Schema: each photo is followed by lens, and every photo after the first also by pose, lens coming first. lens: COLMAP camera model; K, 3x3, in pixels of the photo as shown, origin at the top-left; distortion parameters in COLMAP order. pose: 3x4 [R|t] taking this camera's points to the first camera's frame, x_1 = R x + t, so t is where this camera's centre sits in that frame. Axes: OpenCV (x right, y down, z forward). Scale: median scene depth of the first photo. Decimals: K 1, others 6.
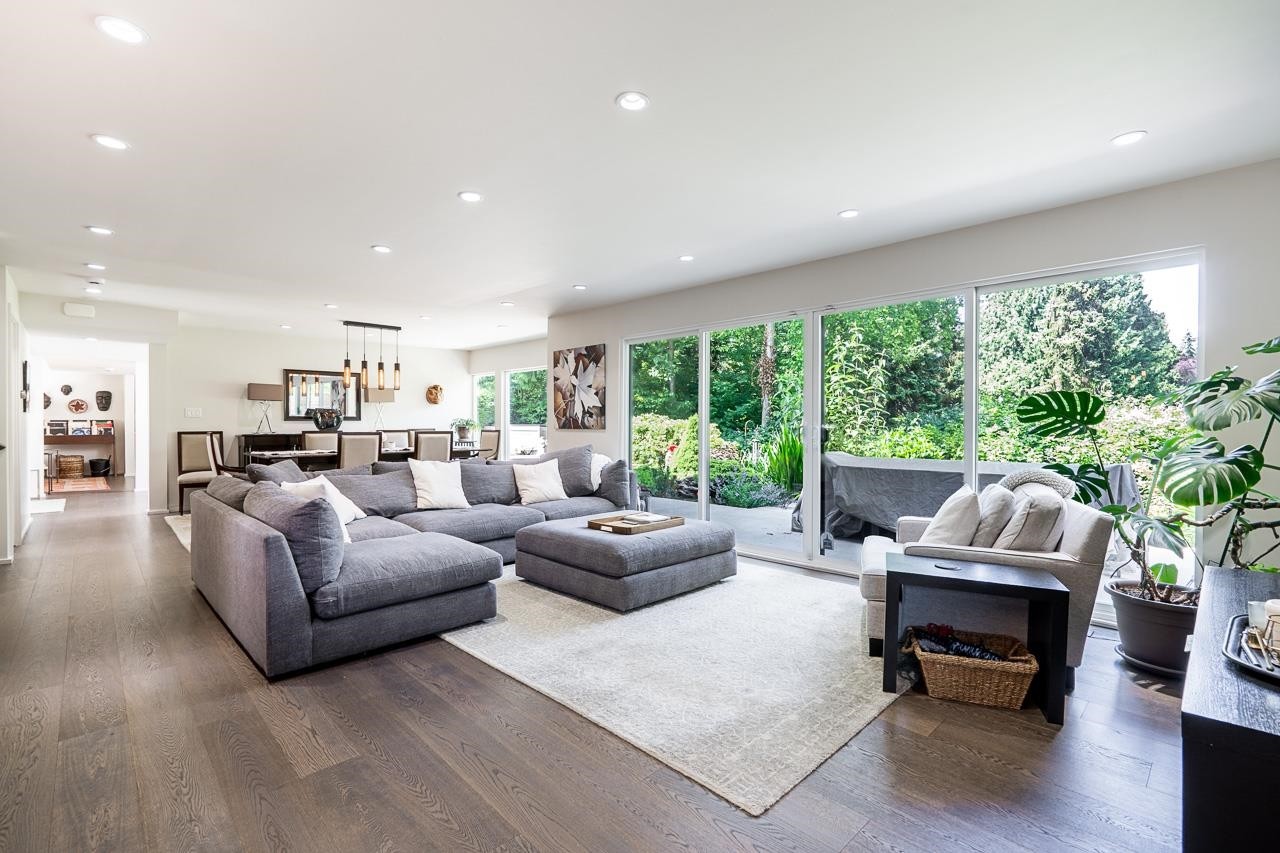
lens RADIAL K [[581.1, 0, 643.6], [0, 581.1, 429.4], [0, 0, 1]] dist [-0.001778, 0.000310]
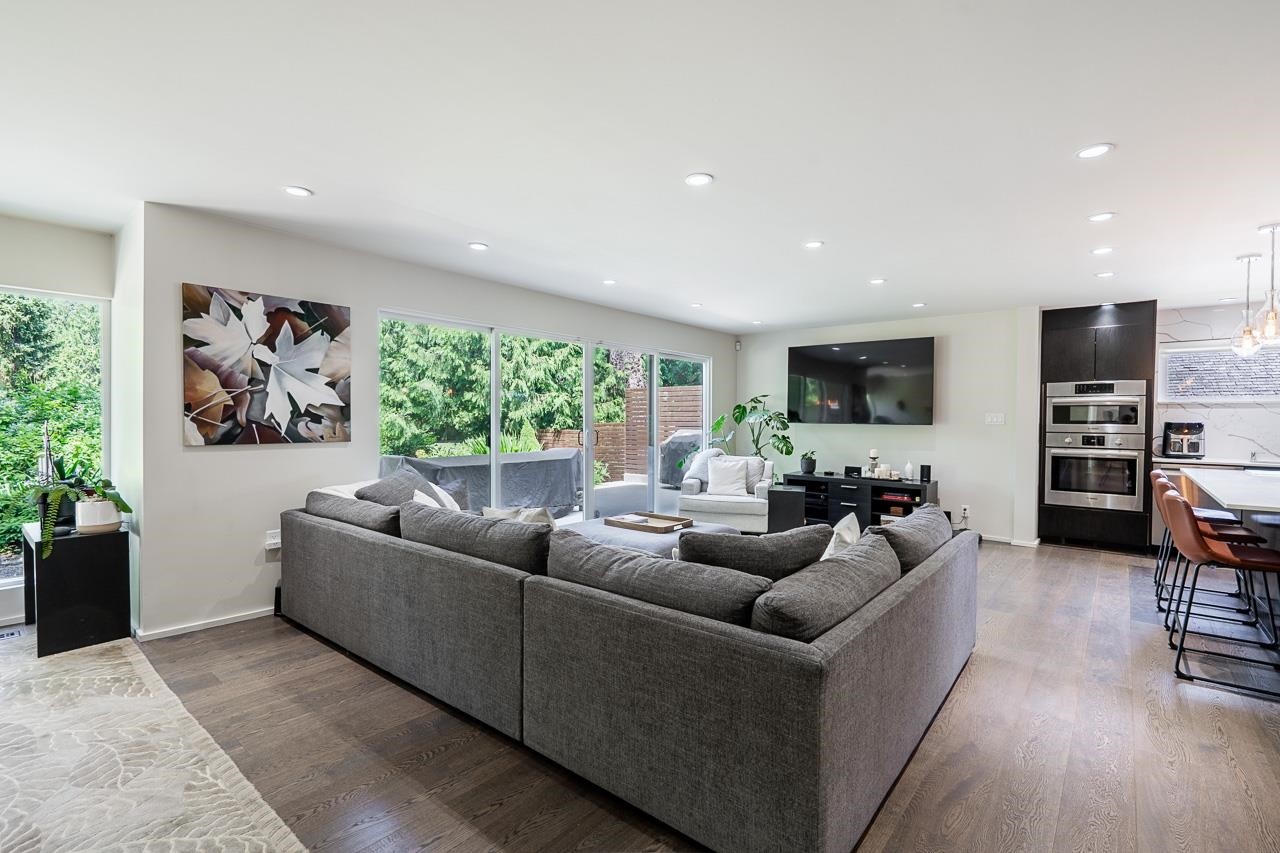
lens RADIAL K [[581.1, 0, 637.1], [0, 581.1, 424.1], [0, 0, 1]] dist [-0.001778, 0.000310]
pose [[-0.097279, -0.011308, 0.995193, -0.694184], [0.003930, 0.999923, 0.011746, -0.024386], [-0.995249, 0.005054, -0.097227, 0.708175]]
